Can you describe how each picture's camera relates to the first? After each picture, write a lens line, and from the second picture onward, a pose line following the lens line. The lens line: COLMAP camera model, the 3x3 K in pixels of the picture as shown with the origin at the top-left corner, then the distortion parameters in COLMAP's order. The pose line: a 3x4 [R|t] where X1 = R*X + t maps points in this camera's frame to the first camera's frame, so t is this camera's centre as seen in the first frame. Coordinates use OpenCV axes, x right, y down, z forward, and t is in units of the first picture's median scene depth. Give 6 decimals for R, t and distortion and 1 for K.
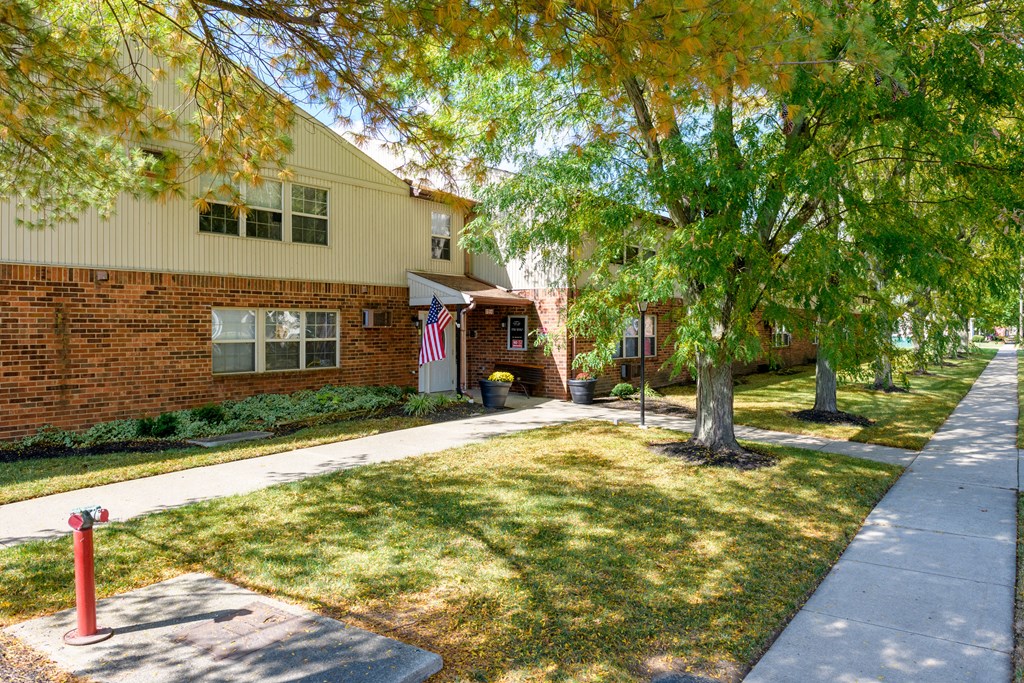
lens RADIAL K [[681.8, 0, 512.0], [0, 681.8, 341.5], [0, 0, 1]] dist [-0.000109, -0.000016]
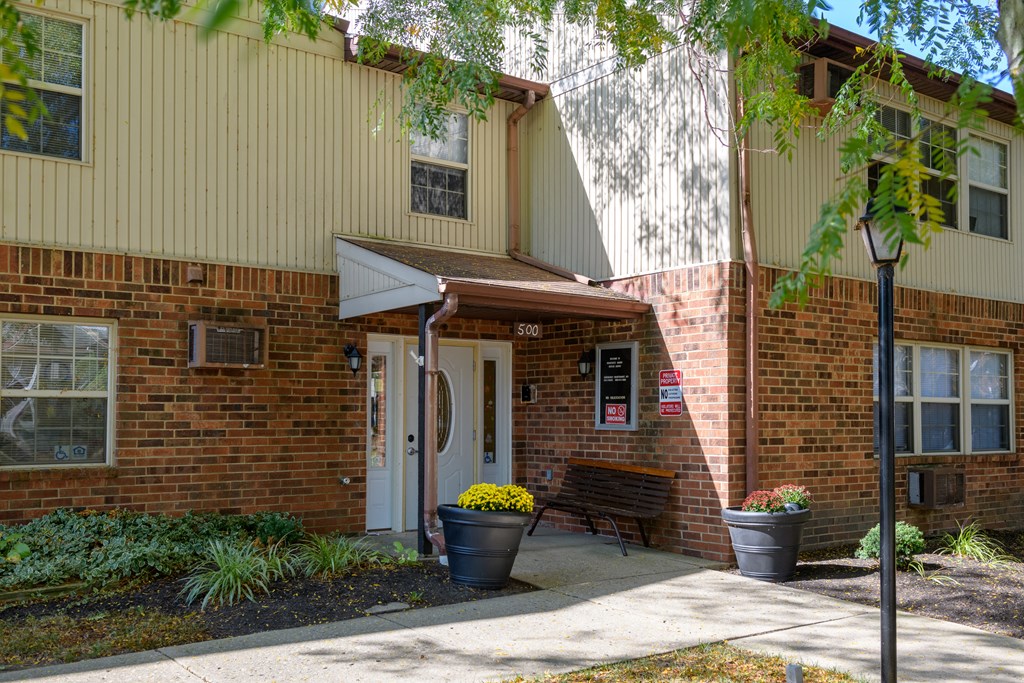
lens RADIAL K [[959.5, 0, 512.3], [0, 959.5, 413.5], [0, 0, 1]] dist [0.004013, 0.002042]
pose [[0.955313, -0.002919, -0.295581, 0.121559], [-0.005172, 0.999633, -0.026589, 0.019320], [0.295551, 0.026930, 0.954947, 0.471162]]
